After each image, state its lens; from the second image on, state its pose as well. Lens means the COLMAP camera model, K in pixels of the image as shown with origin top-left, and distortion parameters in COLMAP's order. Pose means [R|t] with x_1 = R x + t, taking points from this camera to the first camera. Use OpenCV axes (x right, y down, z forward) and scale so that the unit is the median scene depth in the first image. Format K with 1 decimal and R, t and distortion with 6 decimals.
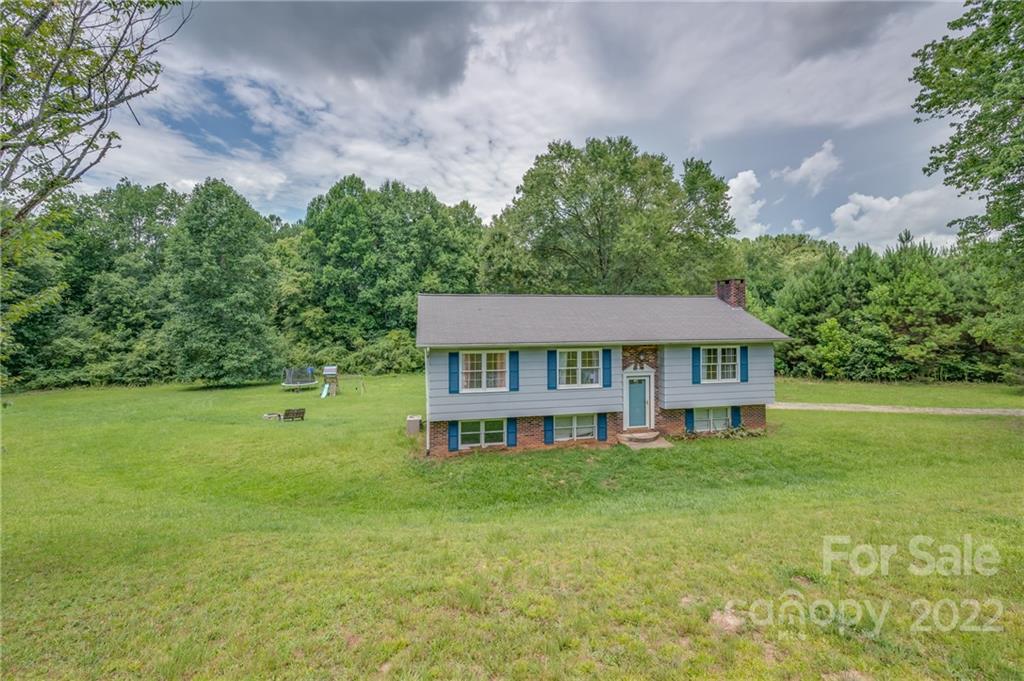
lens RADIAL K [[435.6, 0, 509.2], [0, 435.6, 320.1], [0, 0, 1]] dist [0.005172, 0.001742]
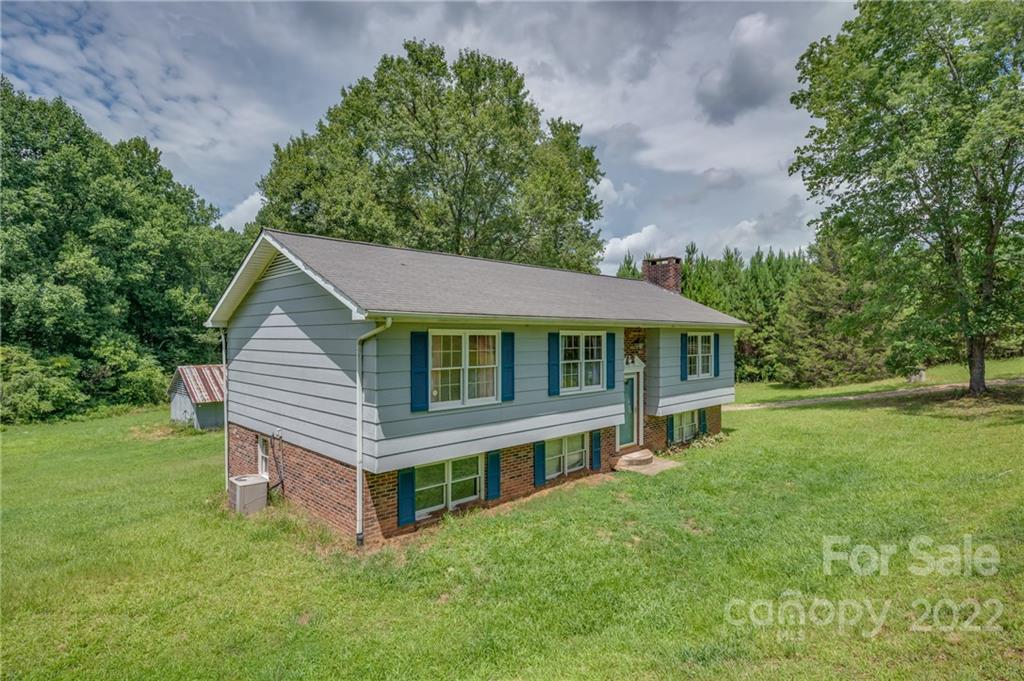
lens RADIAL K [[531.6, 0, 514.8], [0, 531.6, 341.5], [0, 0, 1]] dist [0.005395, 0.001656]
pose [[0.839057, 0.000168, 0.544043, -0.133468], [0.000501, 0.999999, -0.001081, 0.030964], [-0.544043, 0.001179, 0.839057, 0.150446]]
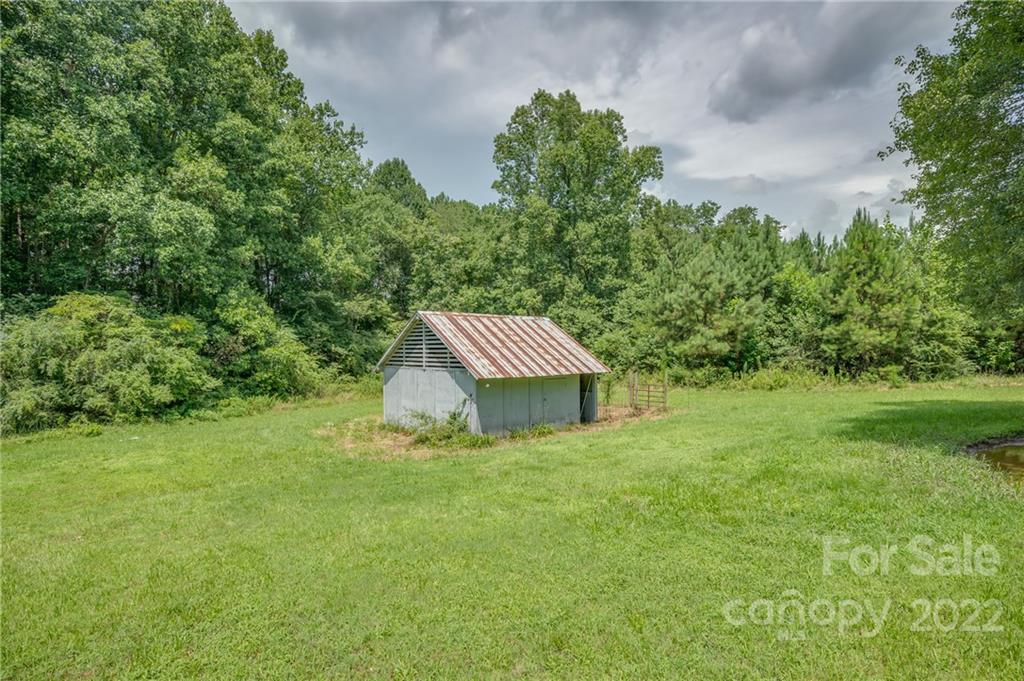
lens RADIAL K [[532.3, 0, 516.4], [0, 532.3, 349.7], [0, 0, 1]] dist [0.006496, 0.000275]
pose [[0.877227, 0.000182, 0.480077, -0.270842], [0.002965, 0.999979, -0.005798, 0.110094], [-0.480068, 0.006510, 0.877207, 0.790698]]
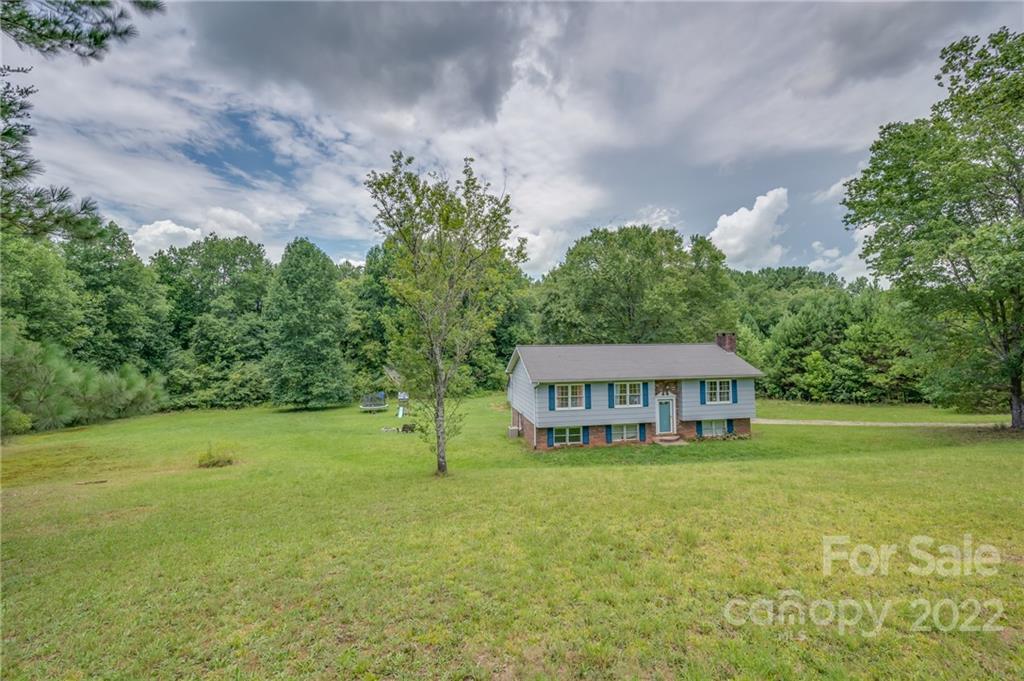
lens RADIAL K [[429.4, 0, 512.8], [0, 429.4, 328.2], [0, 0, 1]] dist [0.018213, -0.000507]
pose [[0.999875, -0.006154, -0.014549, -0.089029], [0.005623, 0.999326, -0.036275, -0.029072], [0.014762, 0.036188, 0.999236, -0.220063]]
